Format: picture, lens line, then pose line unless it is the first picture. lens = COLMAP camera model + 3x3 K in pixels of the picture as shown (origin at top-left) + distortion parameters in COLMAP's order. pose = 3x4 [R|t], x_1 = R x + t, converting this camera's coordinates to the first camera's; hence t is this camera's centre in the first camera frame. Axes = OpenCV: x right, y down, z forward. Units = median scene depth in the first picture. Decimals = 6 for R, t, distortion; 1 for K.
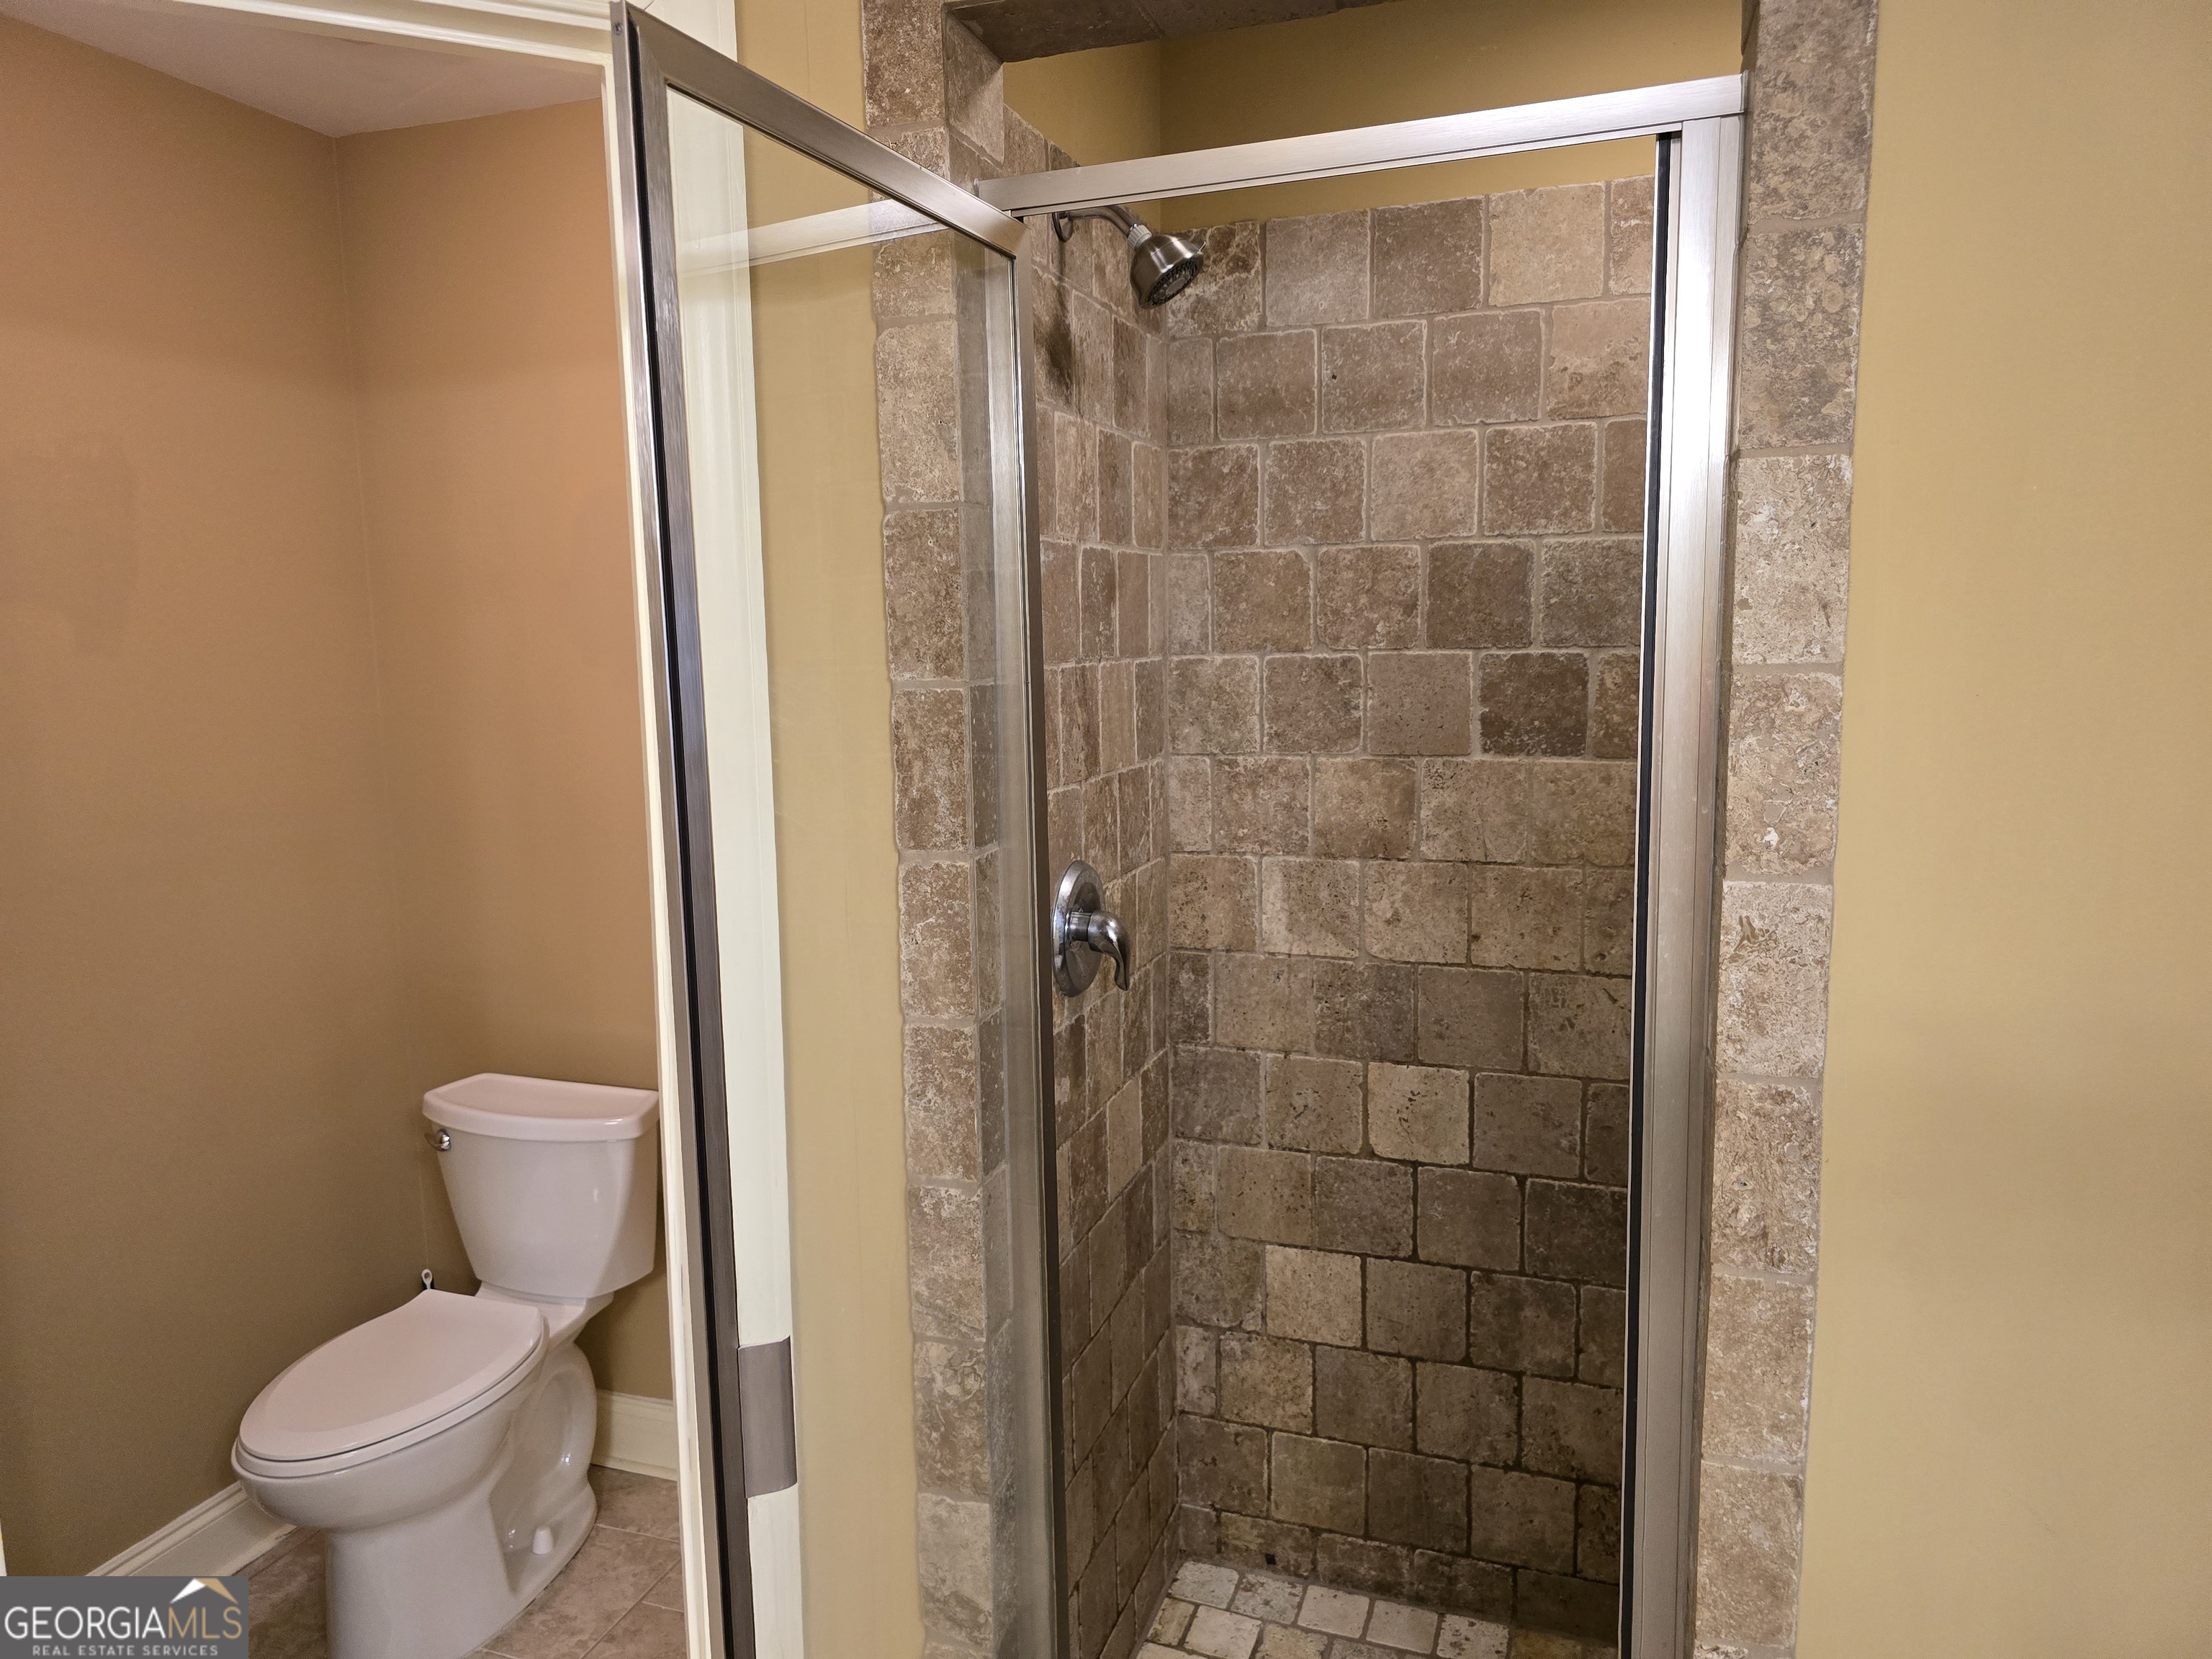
lens RADIAL K [[1489.2, 0, 1109.6], [0, 1489.2, 820.3], [0, 0, 1]] dist [0.025282, -0.025497]
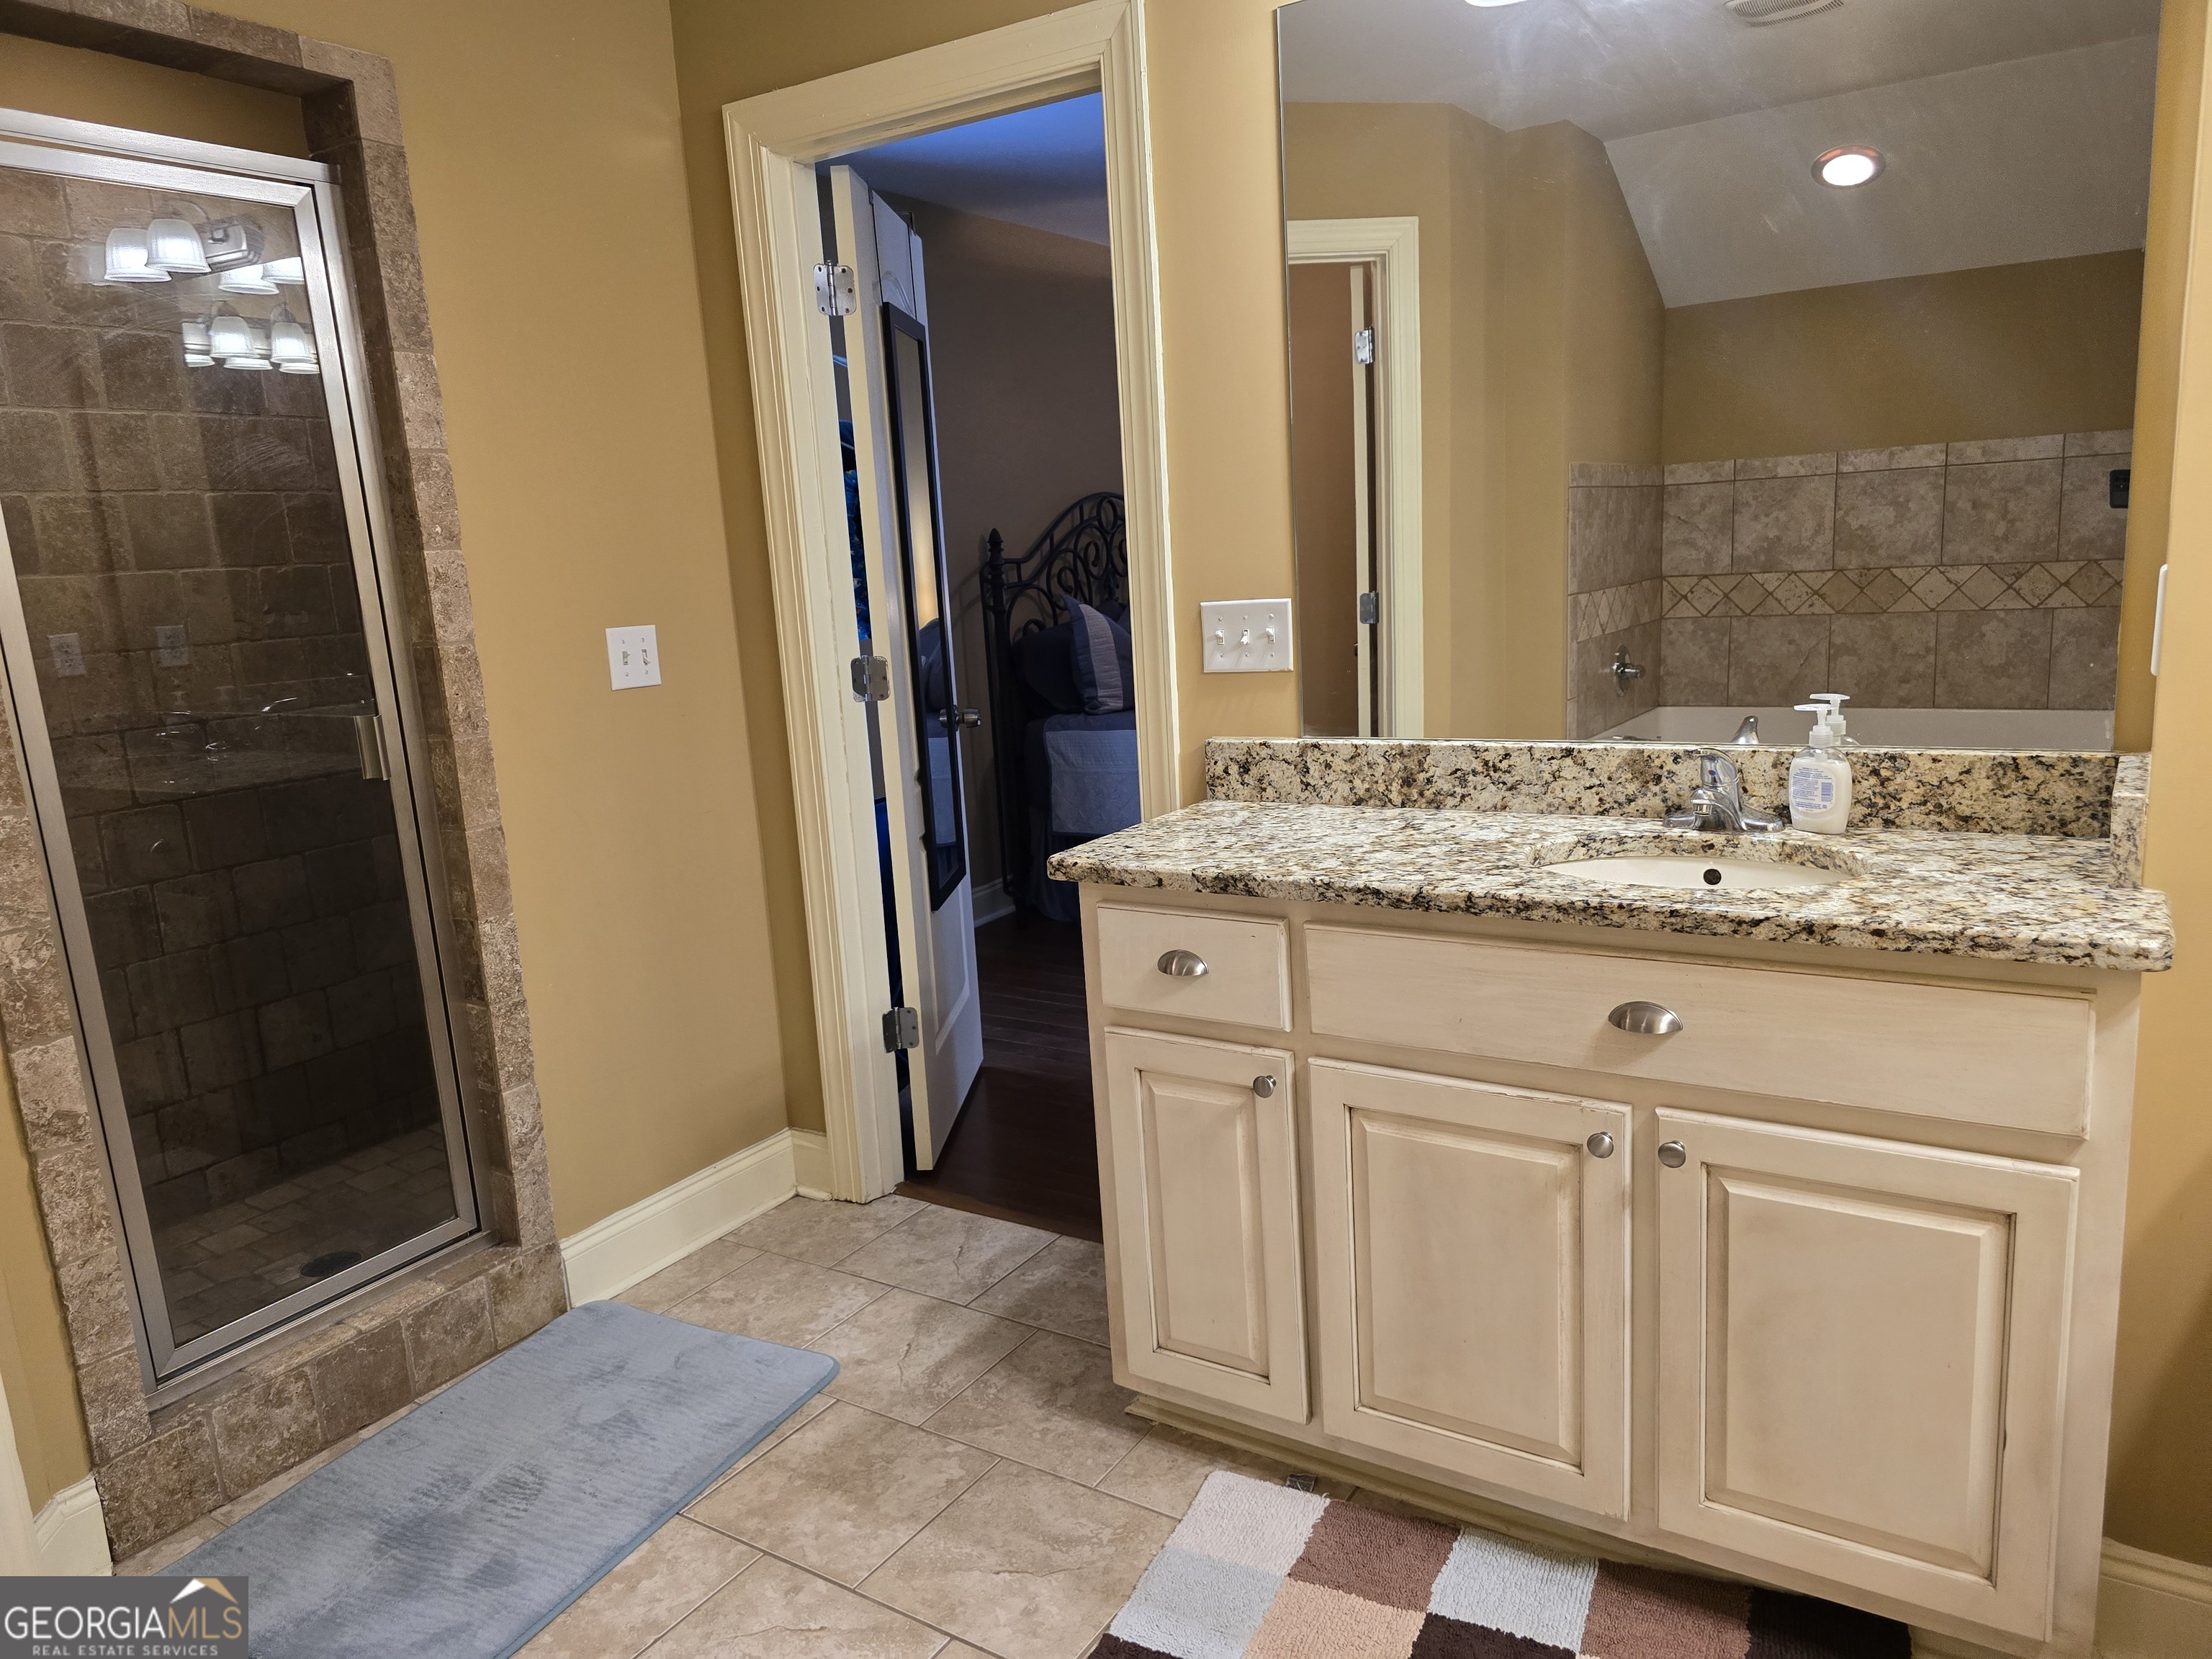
lens RADIAL K [[1489.2, 0, 1134.6], [0, 1489.2, 844.4], [0, 0, 1]] dist [0.025282, -0.025497]
pose [[0.209169, -0.193556, 0.958532, -1.228730], [0.179373, 0.971178, 0.156967, 0.238628], [-0.961287, 0.139103, 0.237859, -0.355756]]
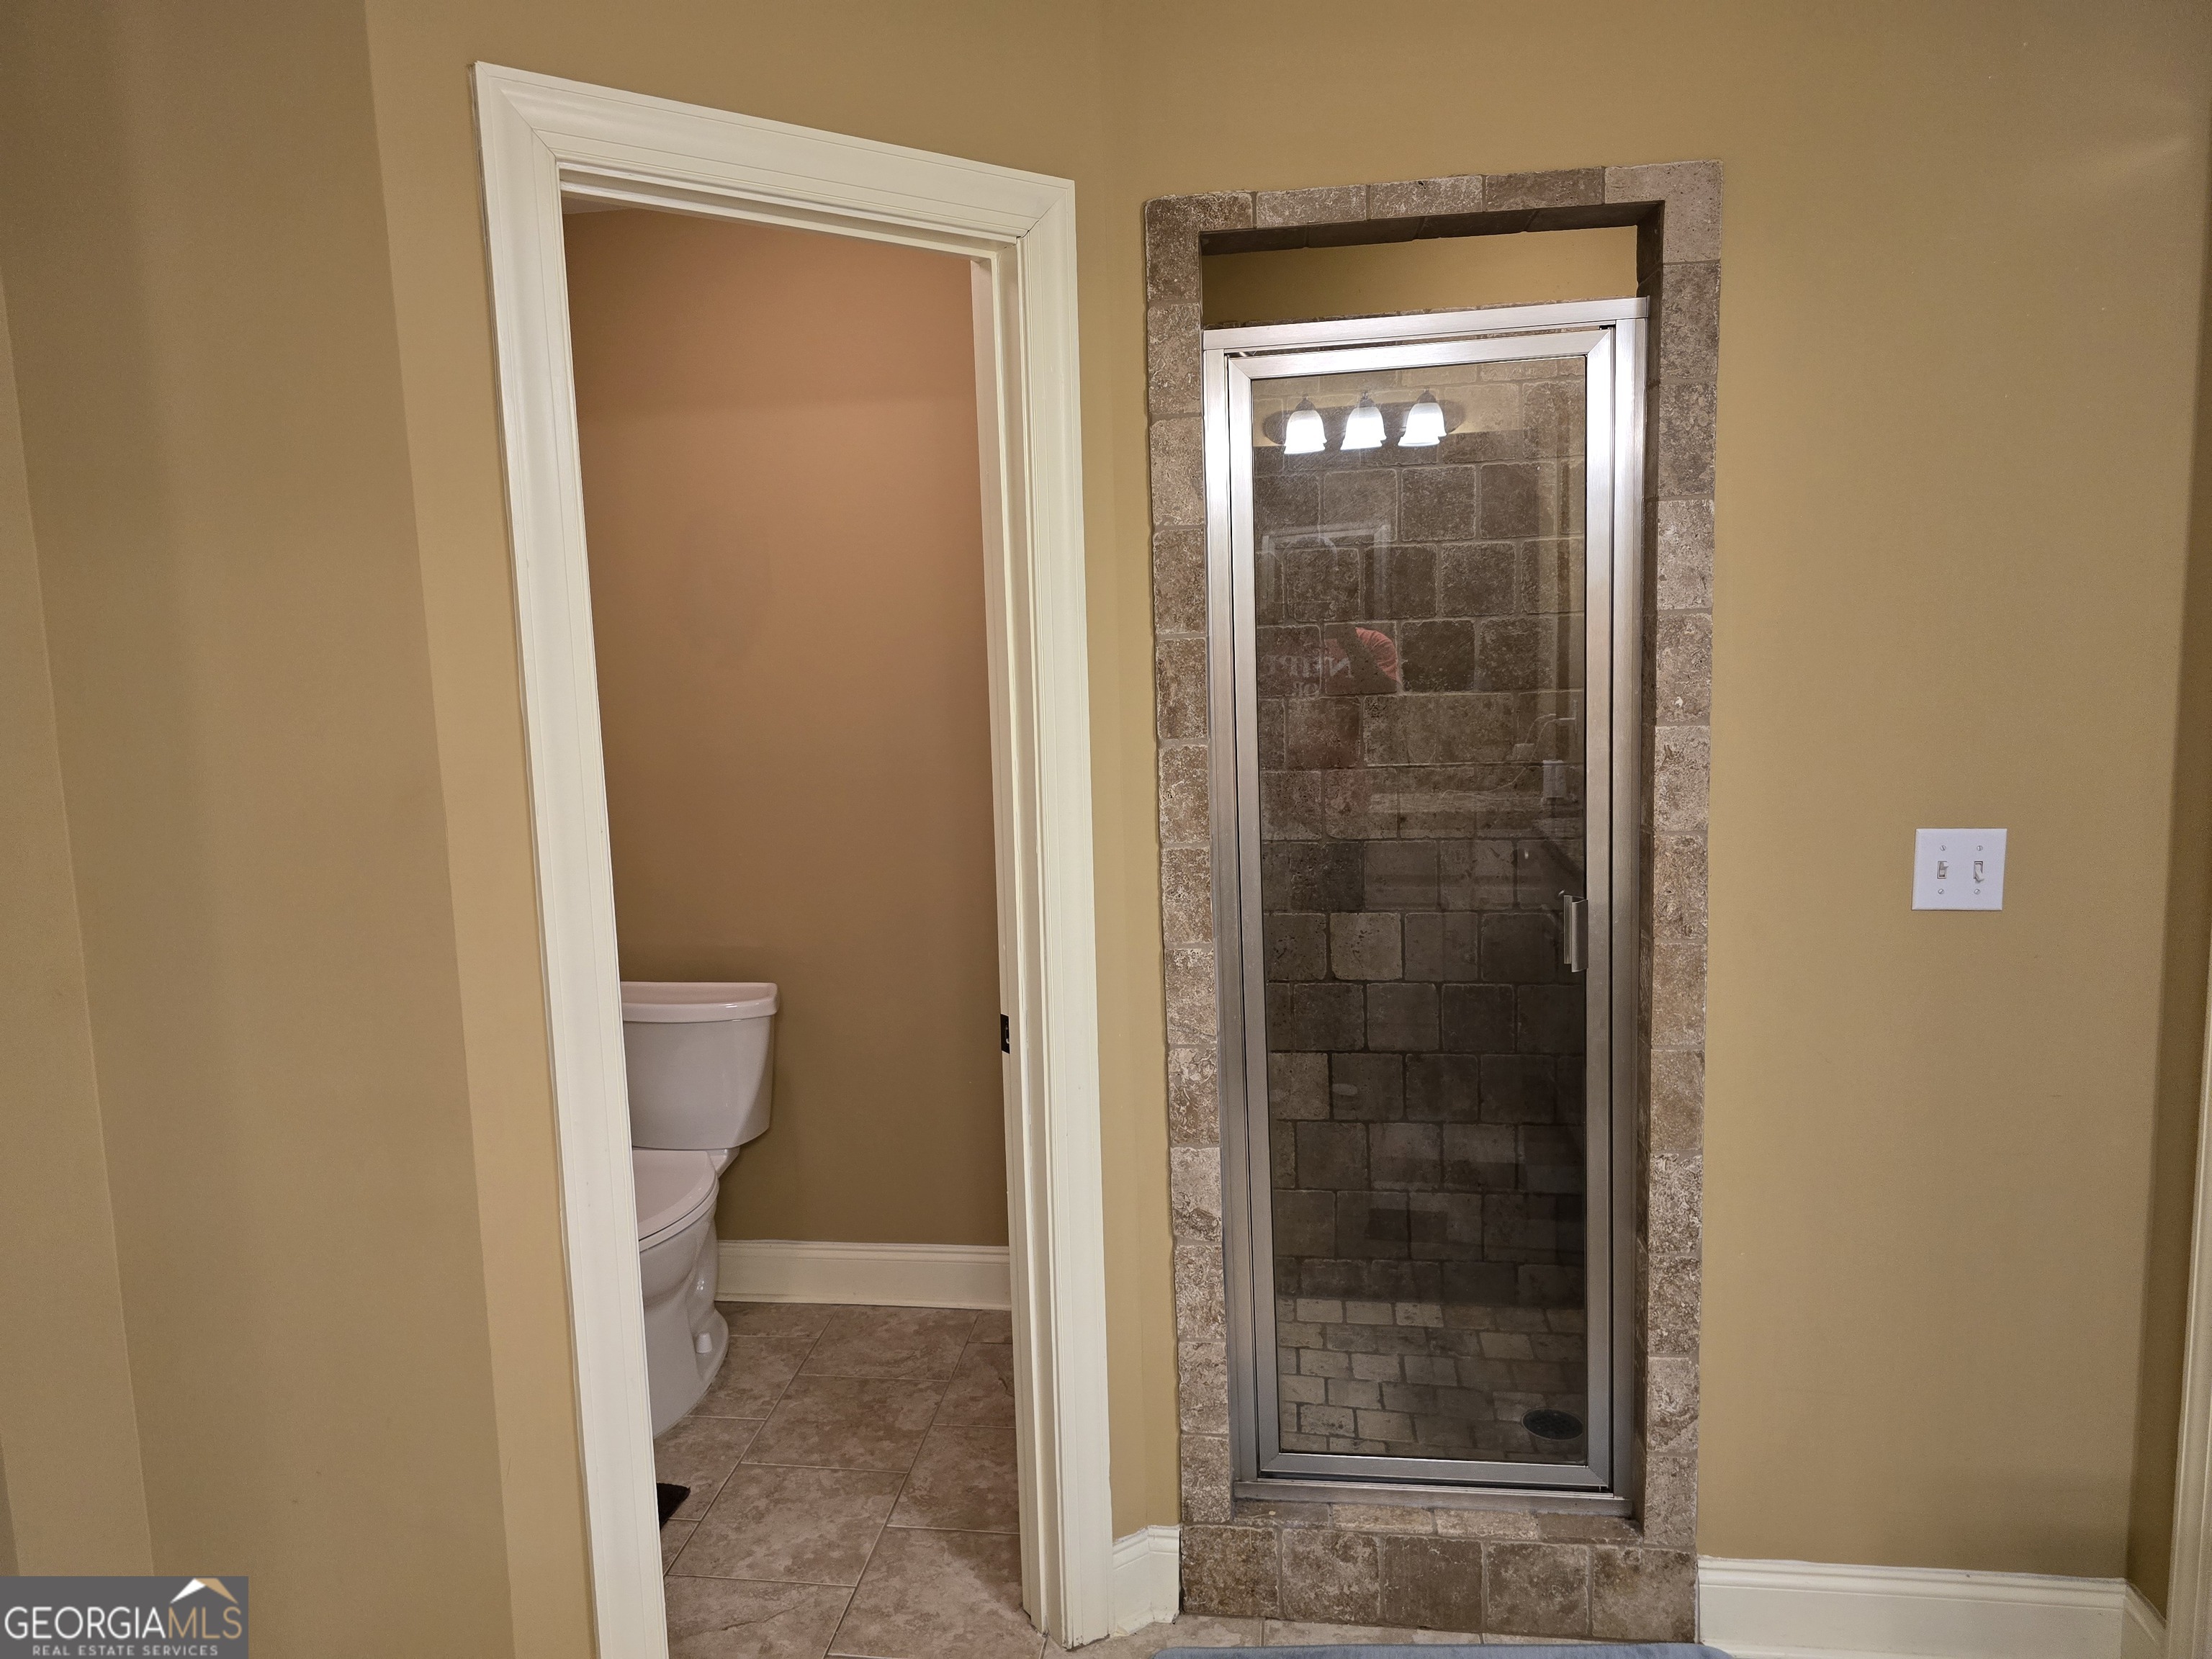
lens RADIAL K [[1489.2, 0, 1077.6], [0, 1489.2, 802.1], [0, 0, 1]] dist [0.025282, -0.025497]
pose [[0.980546, -0.041059, 0.191947, -0.527399], [0.043916, 0.998978, -0.010651, 0.098665], [-0.191314, 0.018874, 0.981347, -0.552192]]
